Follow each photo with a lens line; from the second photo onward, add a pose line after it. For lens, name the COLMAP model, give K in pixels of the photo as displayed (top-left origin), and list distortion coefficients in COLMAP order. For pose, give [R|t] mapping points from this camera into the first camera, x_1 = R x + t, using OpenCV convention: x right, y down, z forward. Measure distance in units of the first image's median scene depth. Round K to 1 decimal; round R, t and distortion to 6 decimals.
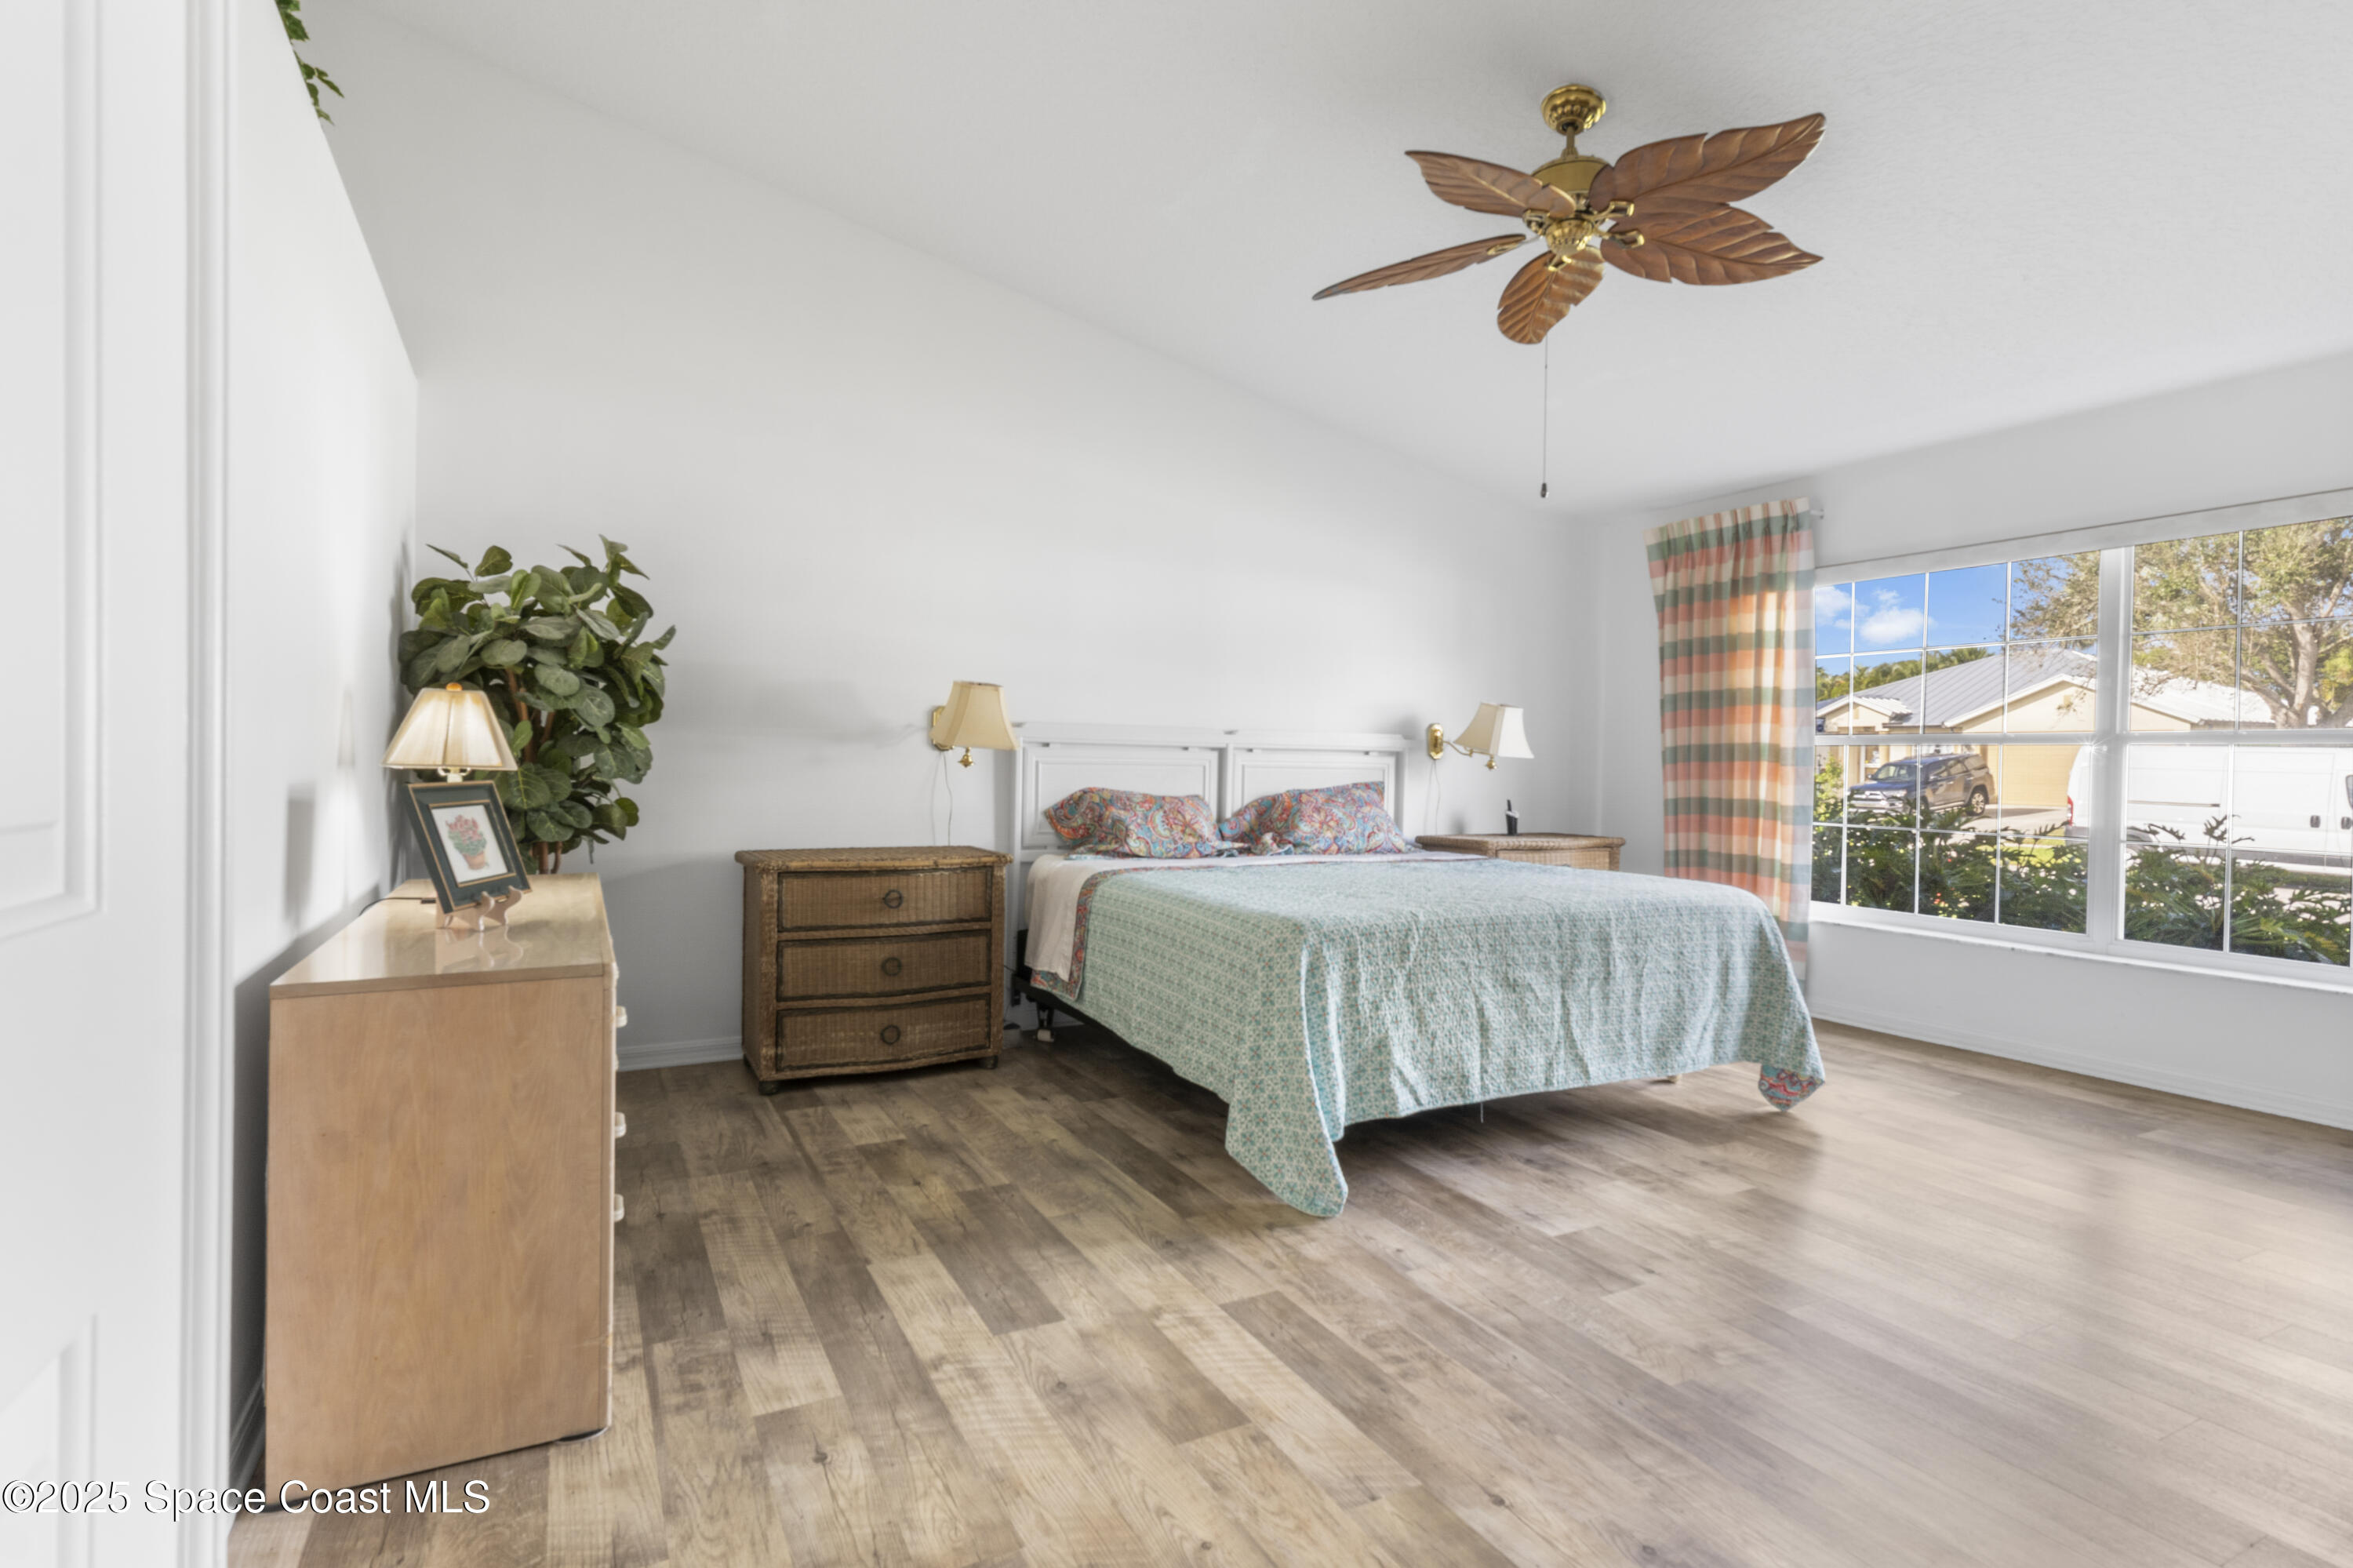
lens RADIAL K [[1152.6, 0, 1175.4], [0, 1152.6, 775.6], [0, 0, 1]] dist [-0.000368, 0.001735]
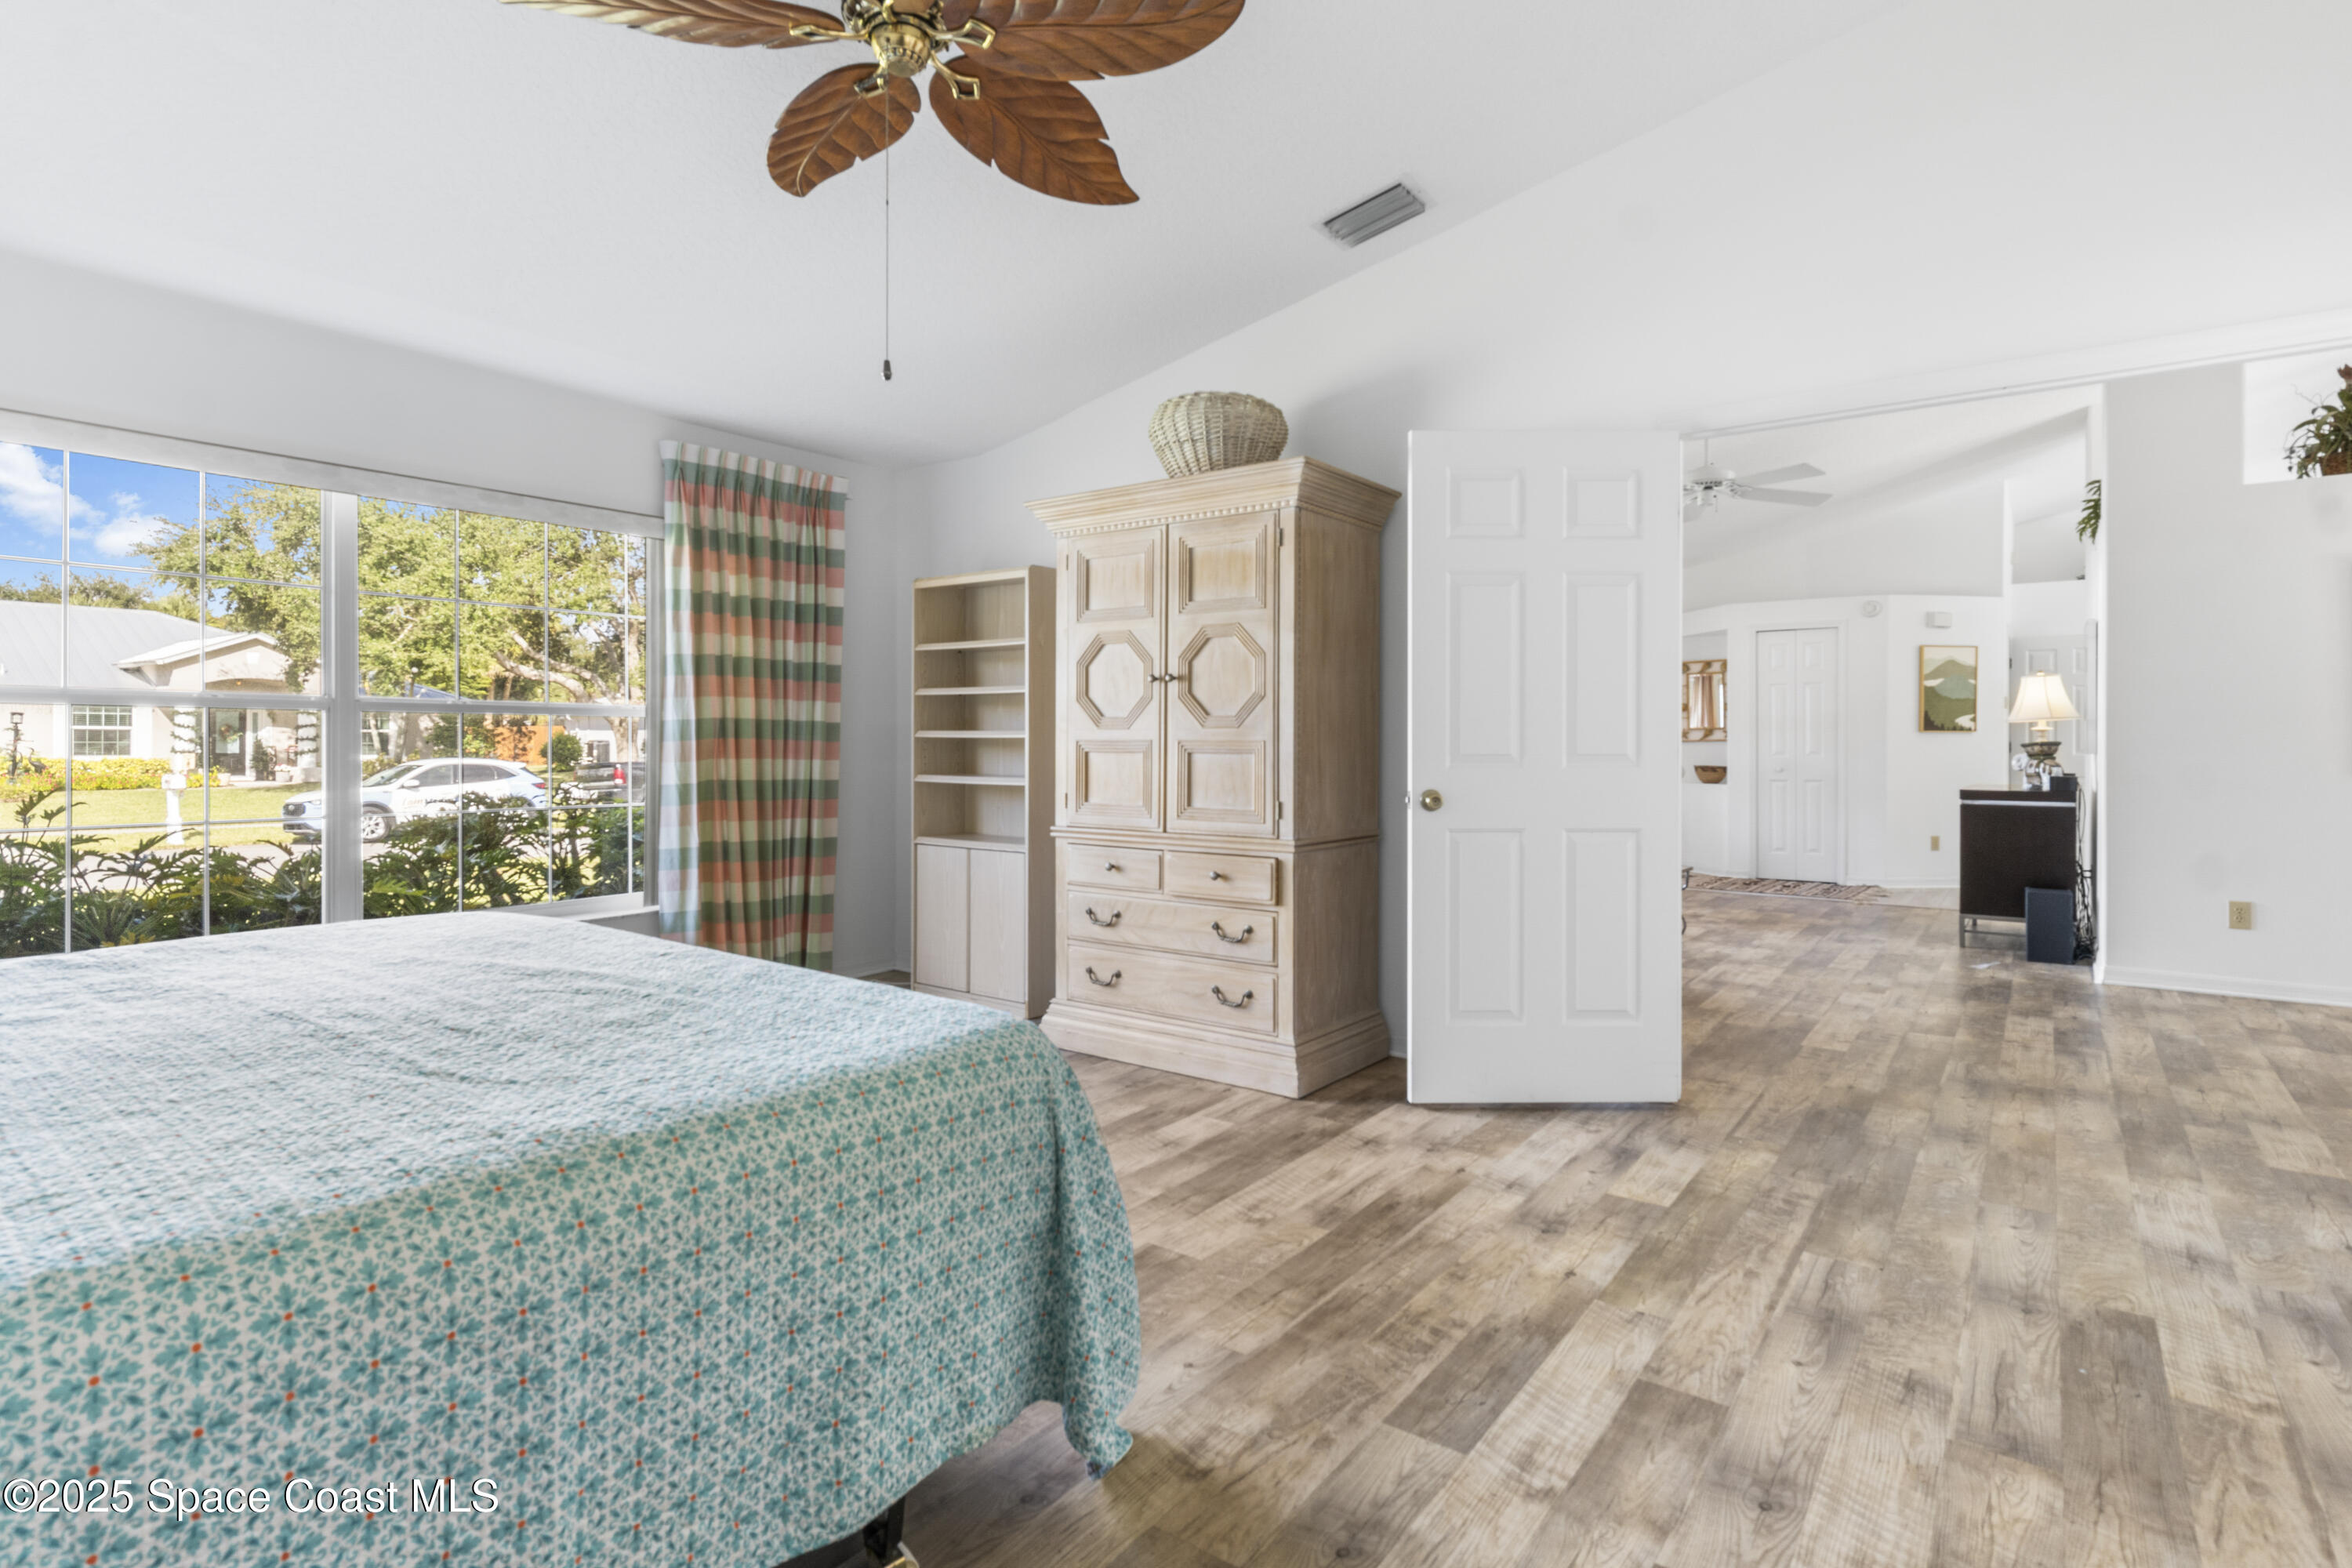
lens RADIAL K [[1152.0, 0, 1179.1], [0, 1152.0, 764.6], [0, 0, 1]] dist [-0.000368, 0.001735]
pose [[-0.431500, -0.031962, 0.901547, -0.605348], [0.004808, 0.999276, 0.037728, -0.035486], [-0.902100, 0.020614, -0.431034, 1.614180]]
